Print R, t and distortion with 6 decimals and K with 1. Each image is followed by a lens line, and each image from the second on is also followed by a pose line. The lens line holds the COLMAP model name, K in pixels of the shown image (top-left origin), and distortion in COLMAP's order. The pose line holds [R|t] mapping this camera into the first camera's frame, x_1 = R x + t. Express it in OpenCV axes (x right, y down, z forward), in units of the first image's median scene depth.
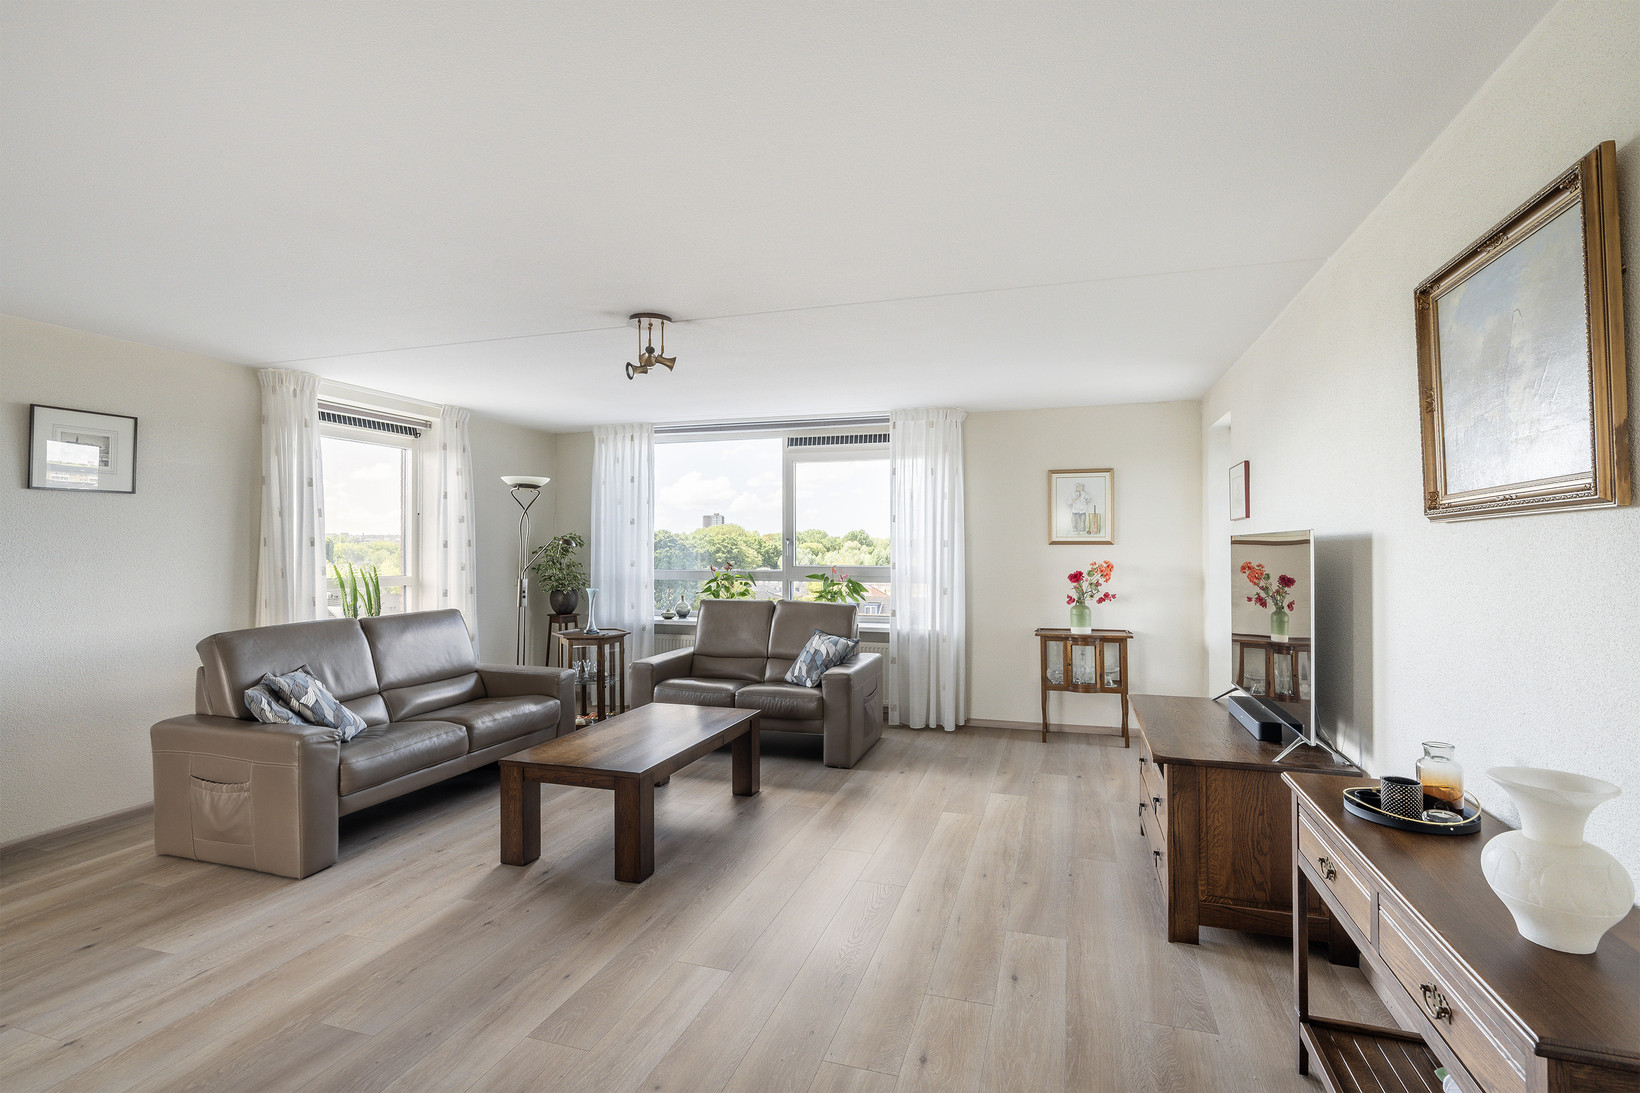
lens RADIAL K [[771.9, 0, 817.1], [0, 771.9, 534.5], [0, 0, 1]] dist [0.000124, 0.000454]
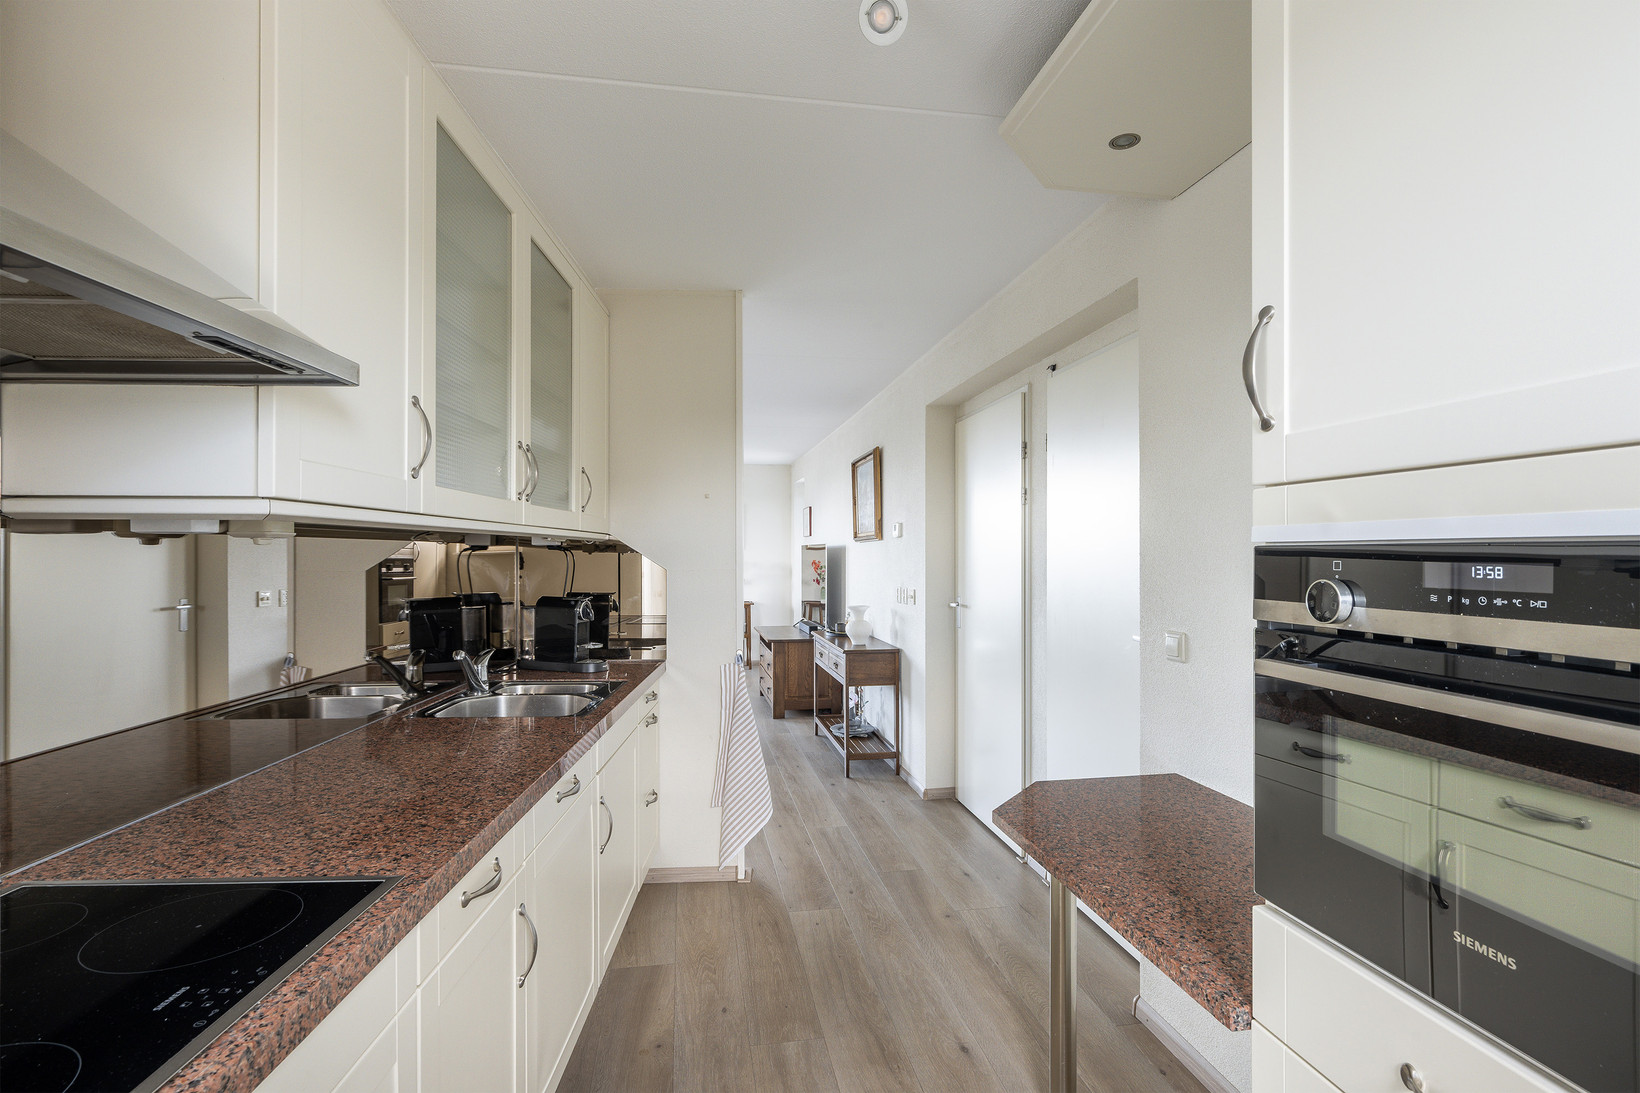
lens RADIAL K [[784.0, 0, 820.0], [0, 784.0, 546.5], [0, 0, 1]] dist [-0.002292, -0.000283]
pose [[0.882346, 0.002257, 0.470596, -0.314236], [-0.005689, 0.999967, 0.005870, -0.006642], [-0.470567, -0.007857, 0.882329, -0.675952]]
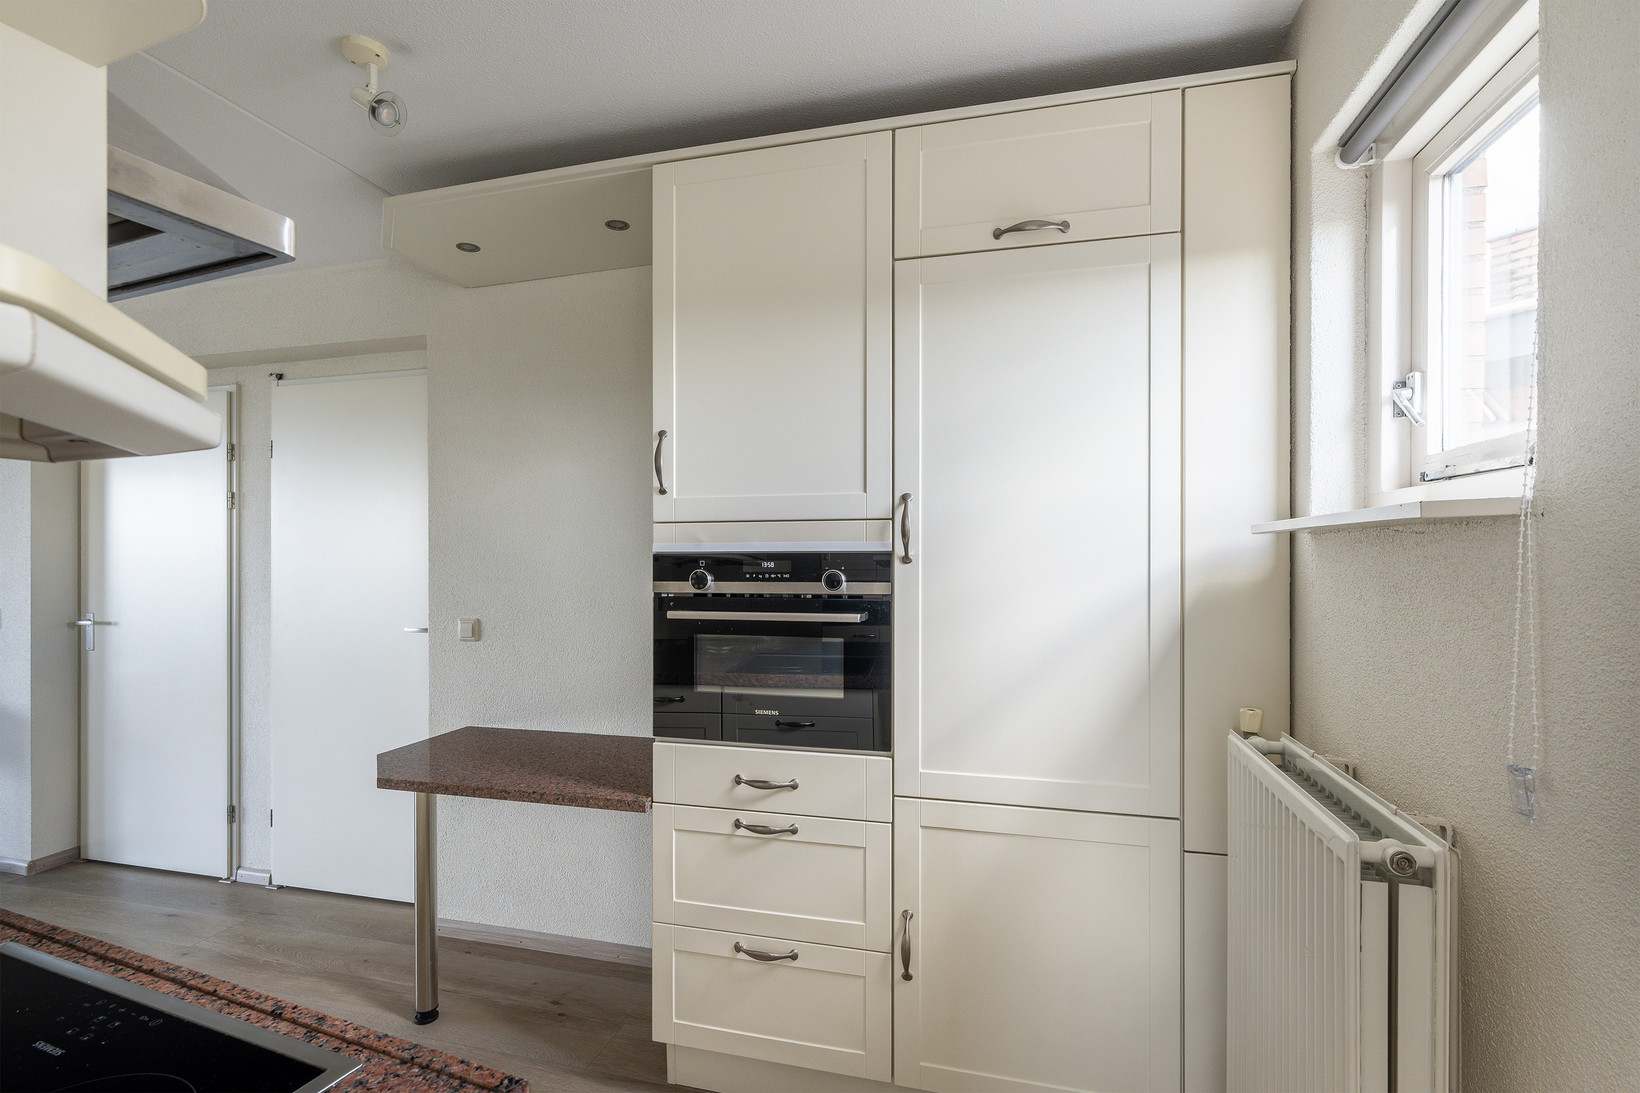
lens RADIAL K [[755.6, 0, 820.0], [0, 755.6, 546.5], [0, 0, 1]] dist [-0.000873, 0.000303]
pose [[-0.057350, 0.016357, 0.998220, -0.506707], [-0.013169, 0.999766, -0.017138, -0.004306], [-0.998267, -0.014128, -0.057121, -0.606936]]
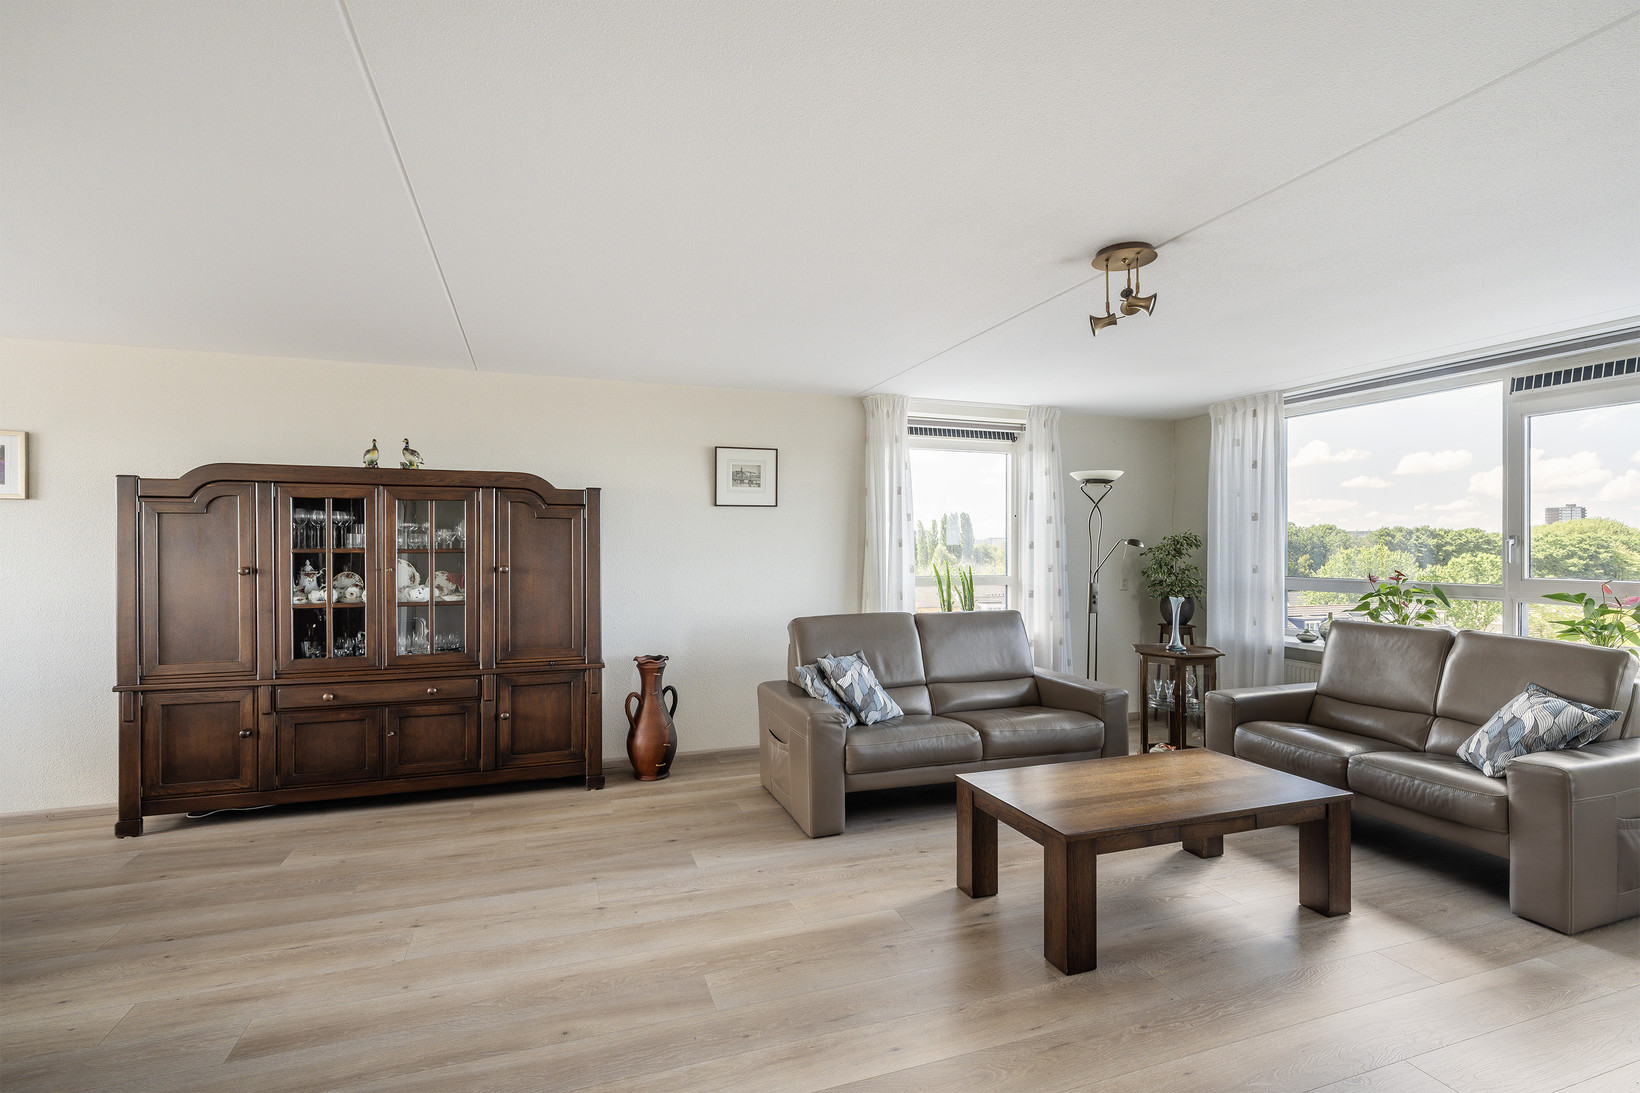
lens RADIAL K [[755.6, 0, 820.0], [0, 755.6, 546.5], [0, 0, 1]] dist [-0.000873, 0.000303]
pose [[0.613062, 0.000476, -0.790035, 0.153166], [0.009716, 0.999920, 0.008141, 0.004637], [0.789975, -0.012667, 0.613008, 0.230406]]
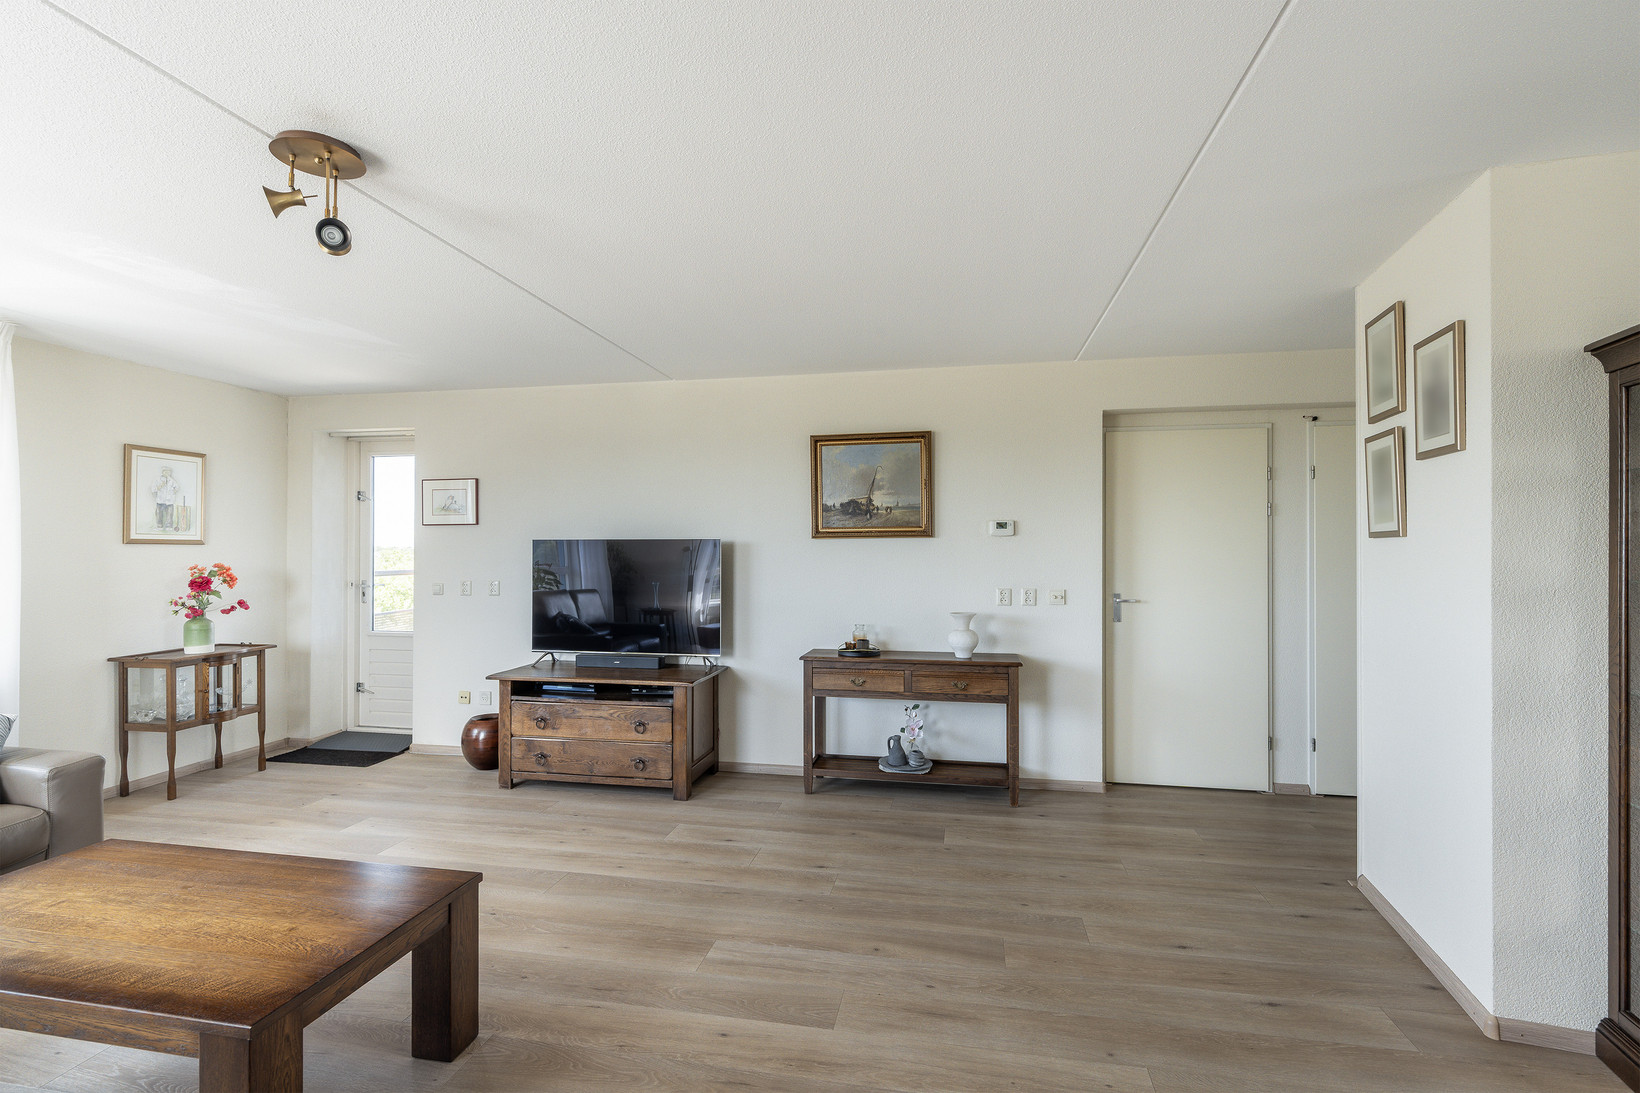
lens RADIAL K [[755.6, 0, 820.0], [0, 755.6, 546.5], [0, 0, 1]] dist [-0.000873, 0.000303]
pose [[-0.119902, 0.006273, 0.992766, -0.640903], [-0.018568, 0.999791, -0.008560, 0.012231], [-0.992612, -0.019460, -0.119760, 0.540099]]
